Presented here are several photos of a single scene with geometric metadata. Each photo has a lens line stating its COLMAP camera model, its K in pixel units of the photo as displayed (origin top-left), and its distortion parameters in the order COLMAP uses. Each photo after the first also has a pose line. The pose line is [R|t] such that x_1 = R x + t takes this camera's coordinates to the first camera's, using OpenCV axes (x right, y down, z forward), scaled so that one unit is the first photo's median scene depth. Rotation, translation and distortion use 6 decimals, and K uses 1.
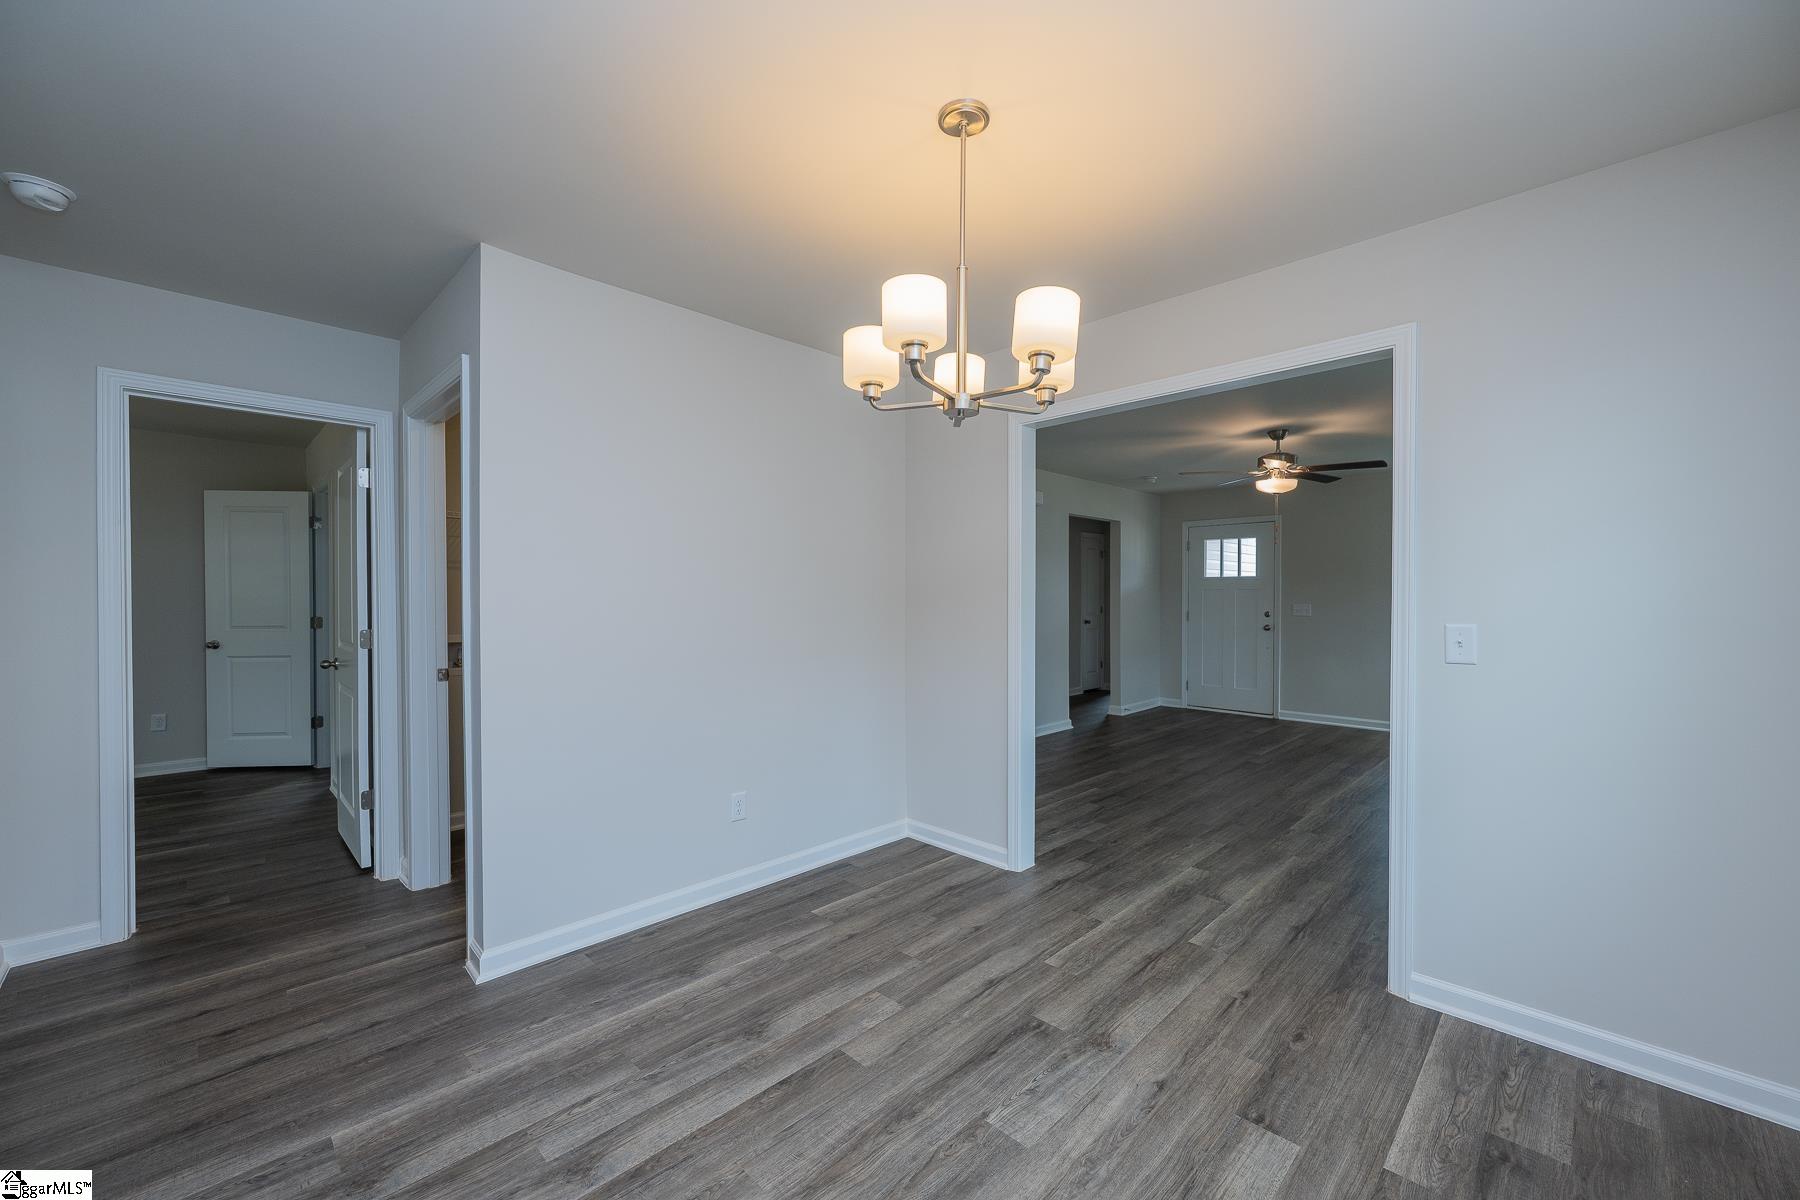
lens RADIAL K [[717.1, 0, 900.0], [0, 717.1, 600.0], [0, 0, 1]] dist [0.004797, 0.000351]
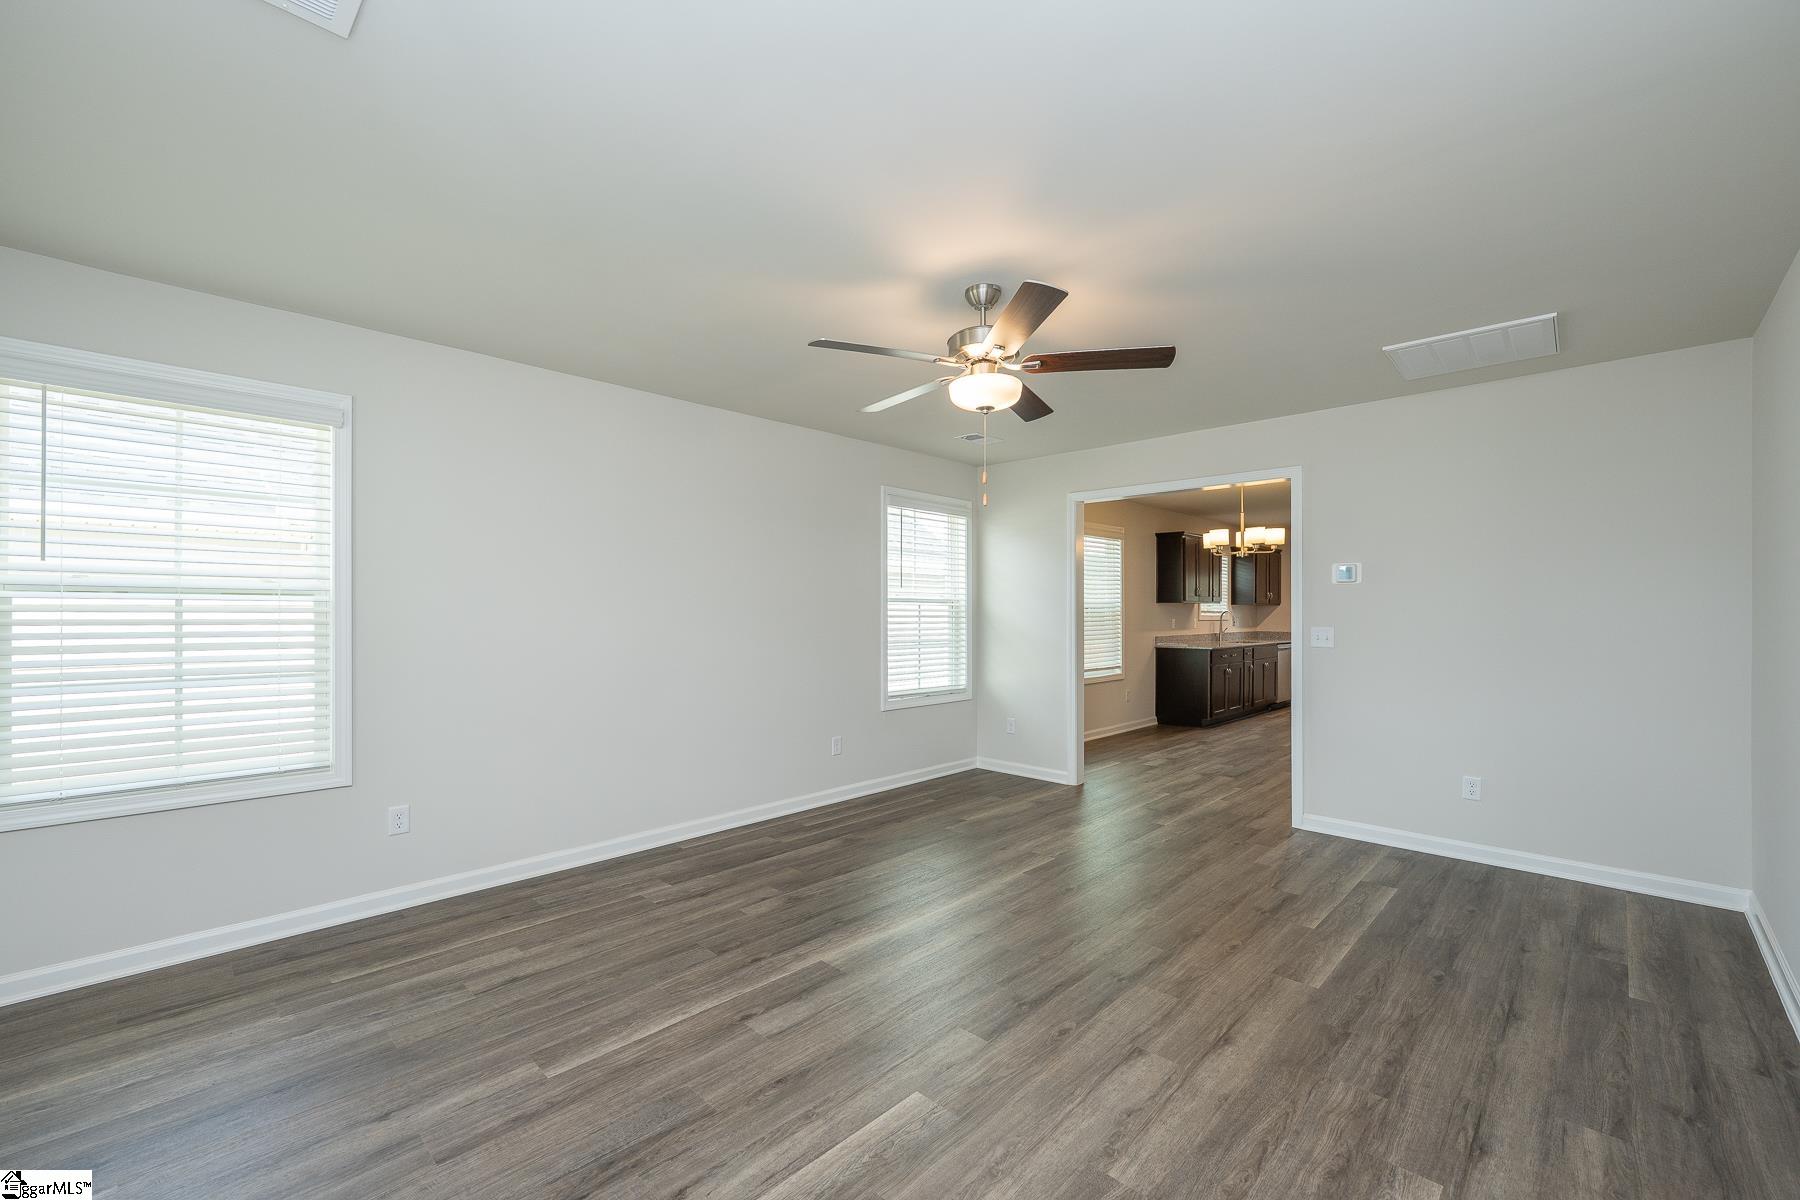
lens RADIAL K [[733.5, 0, 897.4], [0, 733.5, 622.2], [0, 0, 1]] dist [-0.006947, -0.000416]
pose [[-0.999994, 0.001132, -0.003228, 0.404946], [0.001082, 0.999881, 0.015417, -0.000361], [0.003245, 0.015413, -0.999876, 1.049236]]
